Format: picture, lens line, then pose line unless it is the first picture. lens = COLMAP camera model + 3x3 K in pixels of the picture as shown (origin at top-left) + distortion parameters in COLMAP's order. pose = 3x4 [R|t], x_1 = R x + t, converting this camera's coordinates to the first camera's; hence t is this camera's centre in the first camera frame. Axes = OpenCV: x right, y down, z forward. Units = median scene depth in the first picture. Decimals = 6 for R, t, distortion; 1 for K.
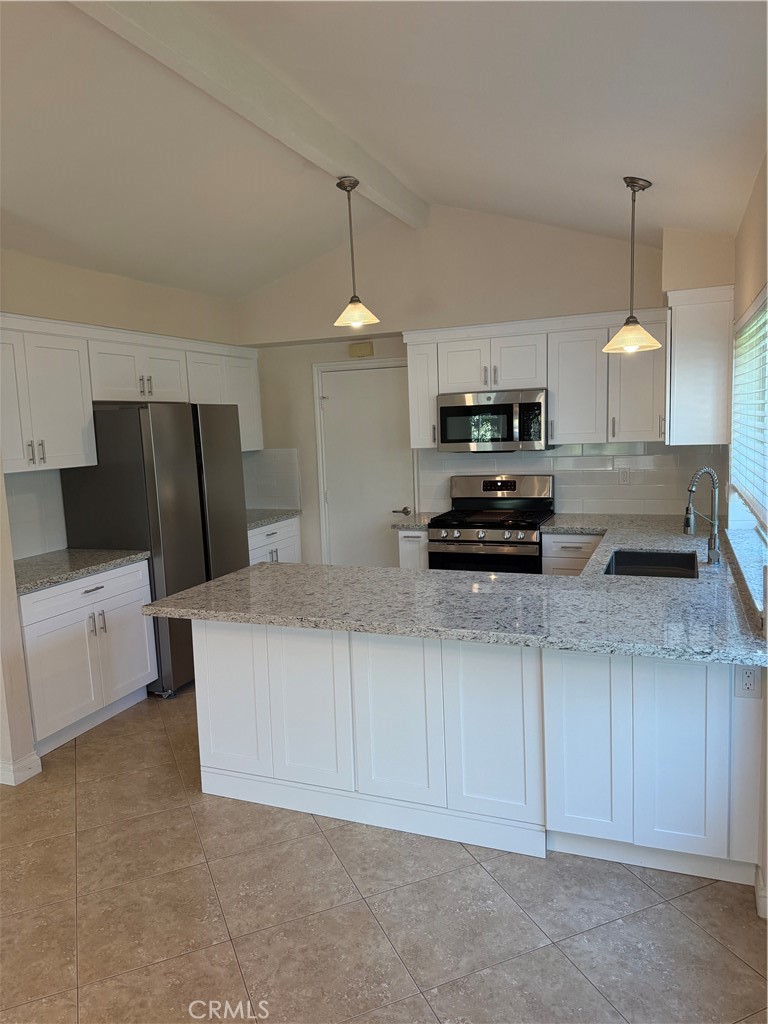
lens RADIAL K [[721.8, 0, 383.9], [0, 721.8, 507.7], [0, 0, 1]] dist [0.031028, -0.031310]
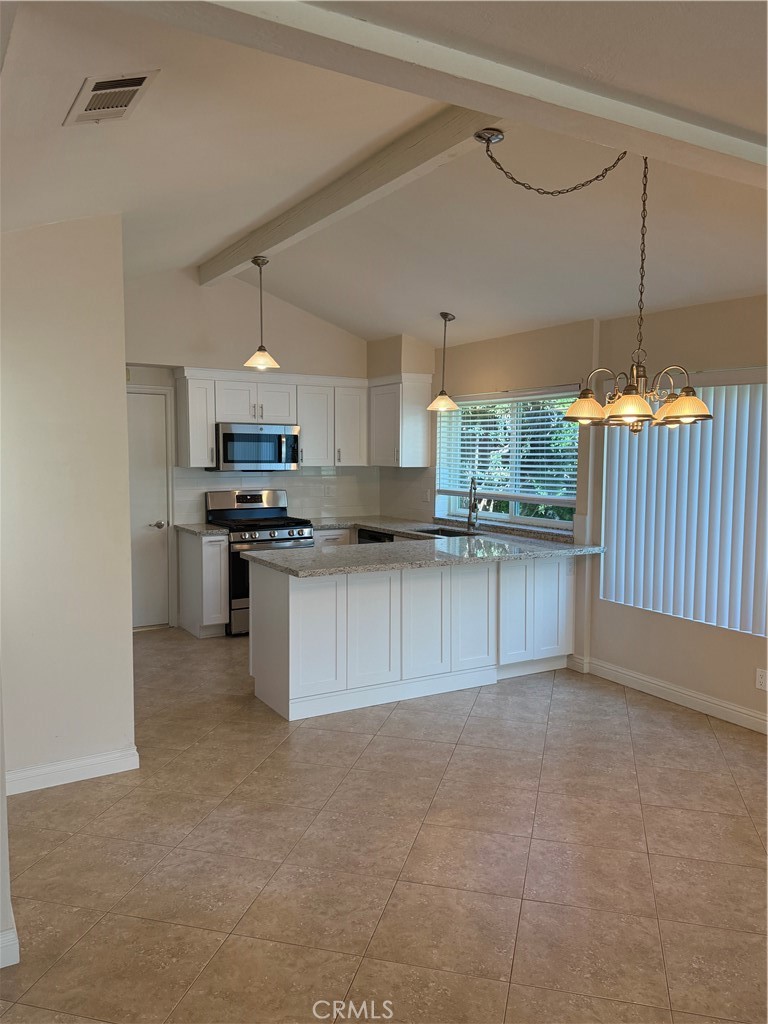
lens RADIAL K [[779.1, 0, 376.0], [0, 779.1, 512.6], [0, 0, 1]] dist [0.080183, -0.004346]
pose [[0.612677, -0.021642, 0.790037, -1.029576], [0.065704, 0.997559, -0.023626, 0.052569], [-0.787598, 0.066384, 0.612604, -0.002268]]
